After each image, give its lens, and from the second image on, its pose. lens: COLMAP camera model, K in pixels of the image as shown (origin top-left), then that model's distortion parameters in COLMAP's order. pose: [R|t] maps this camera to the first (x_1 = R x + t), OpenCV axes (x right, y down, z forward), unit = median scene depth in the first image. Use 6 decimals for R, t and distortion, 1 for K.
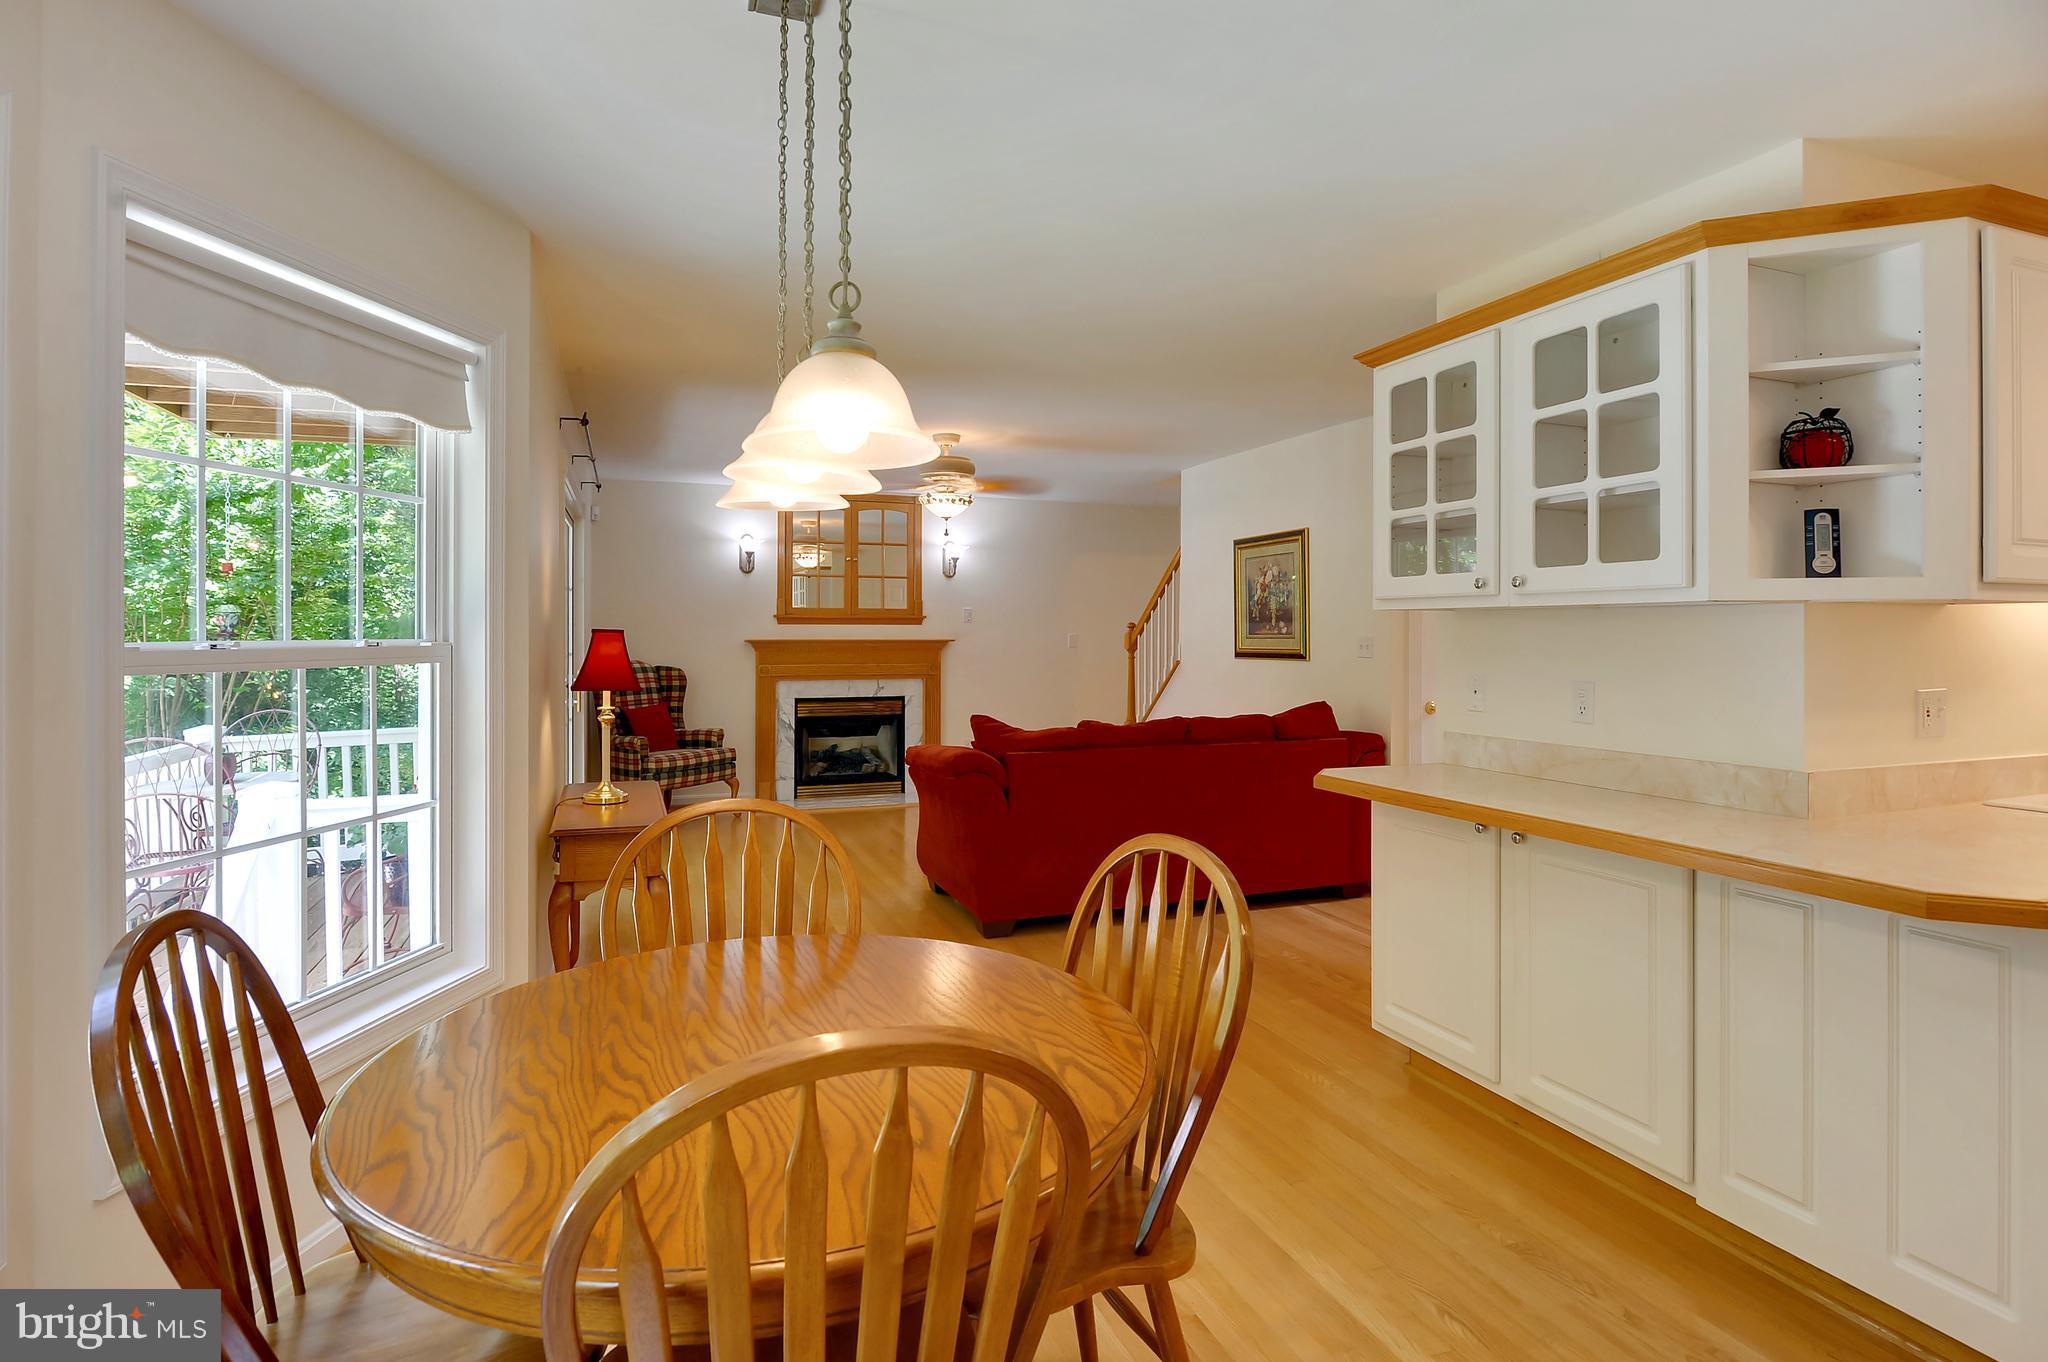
lens RADIAL K [[1002.6, 0, 1009.8], [0, 1002.6, 636.5], [0, 0, 1]] dist [-0.005699, 0.000147]
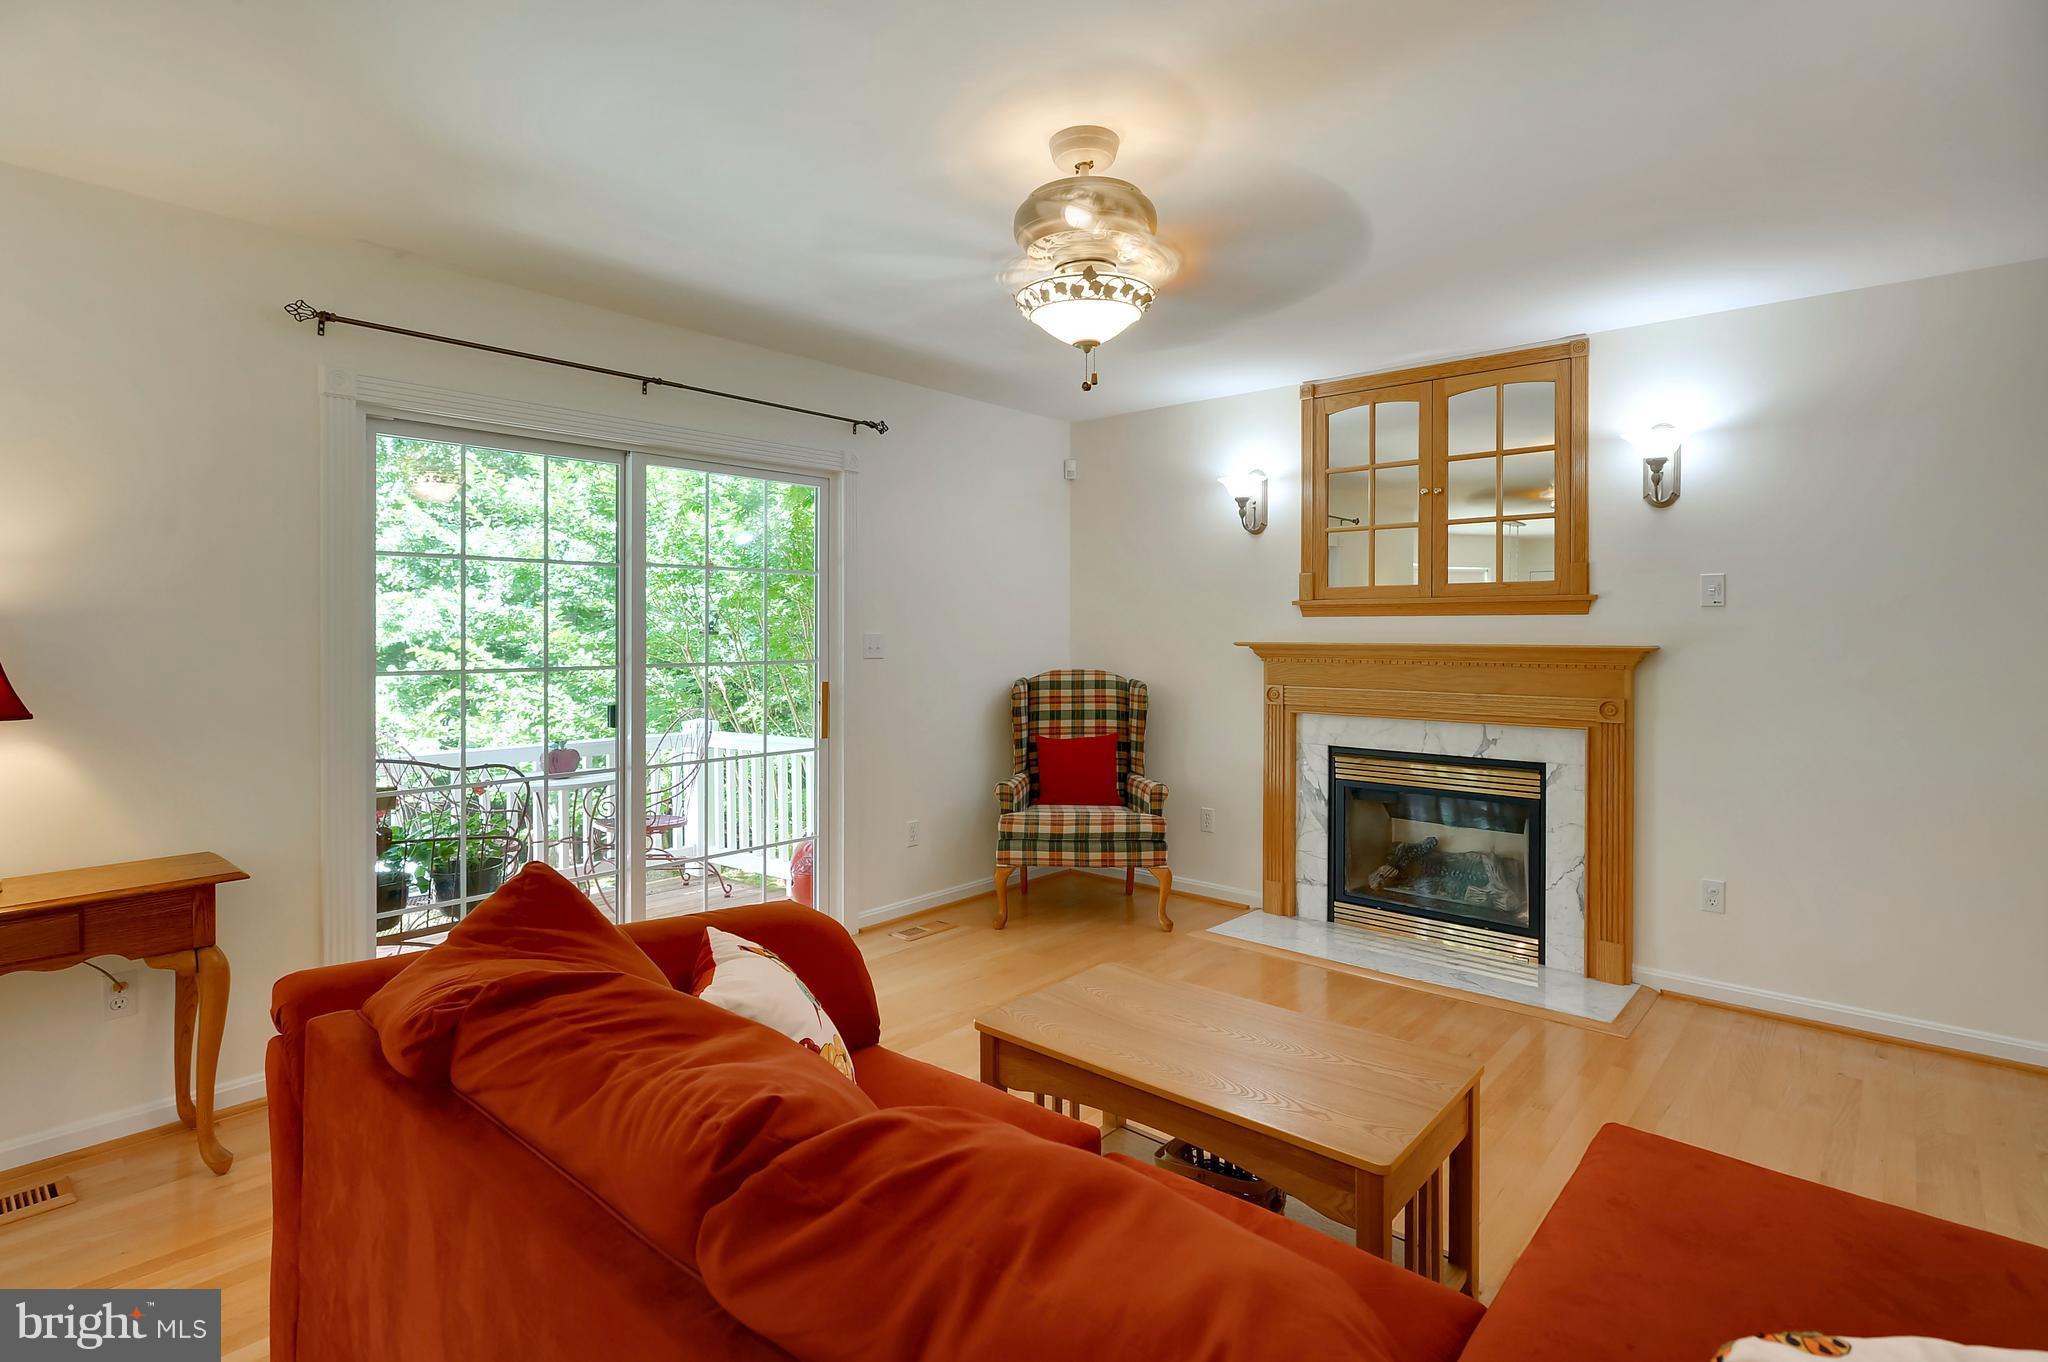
lens RADIAL K [[1002.6, 0, 1009.8], [0, 1002.6, 636.5], [0, 0, 1]] dist [-0.005699, 0.000147]
pose [[0.457774, 0.004168, -0.889059, 0.210192], [-0.002998, 0.999991, 0.003145, -0.002033], [0.889064, 0.001225, 0.457782, 0.578606]]
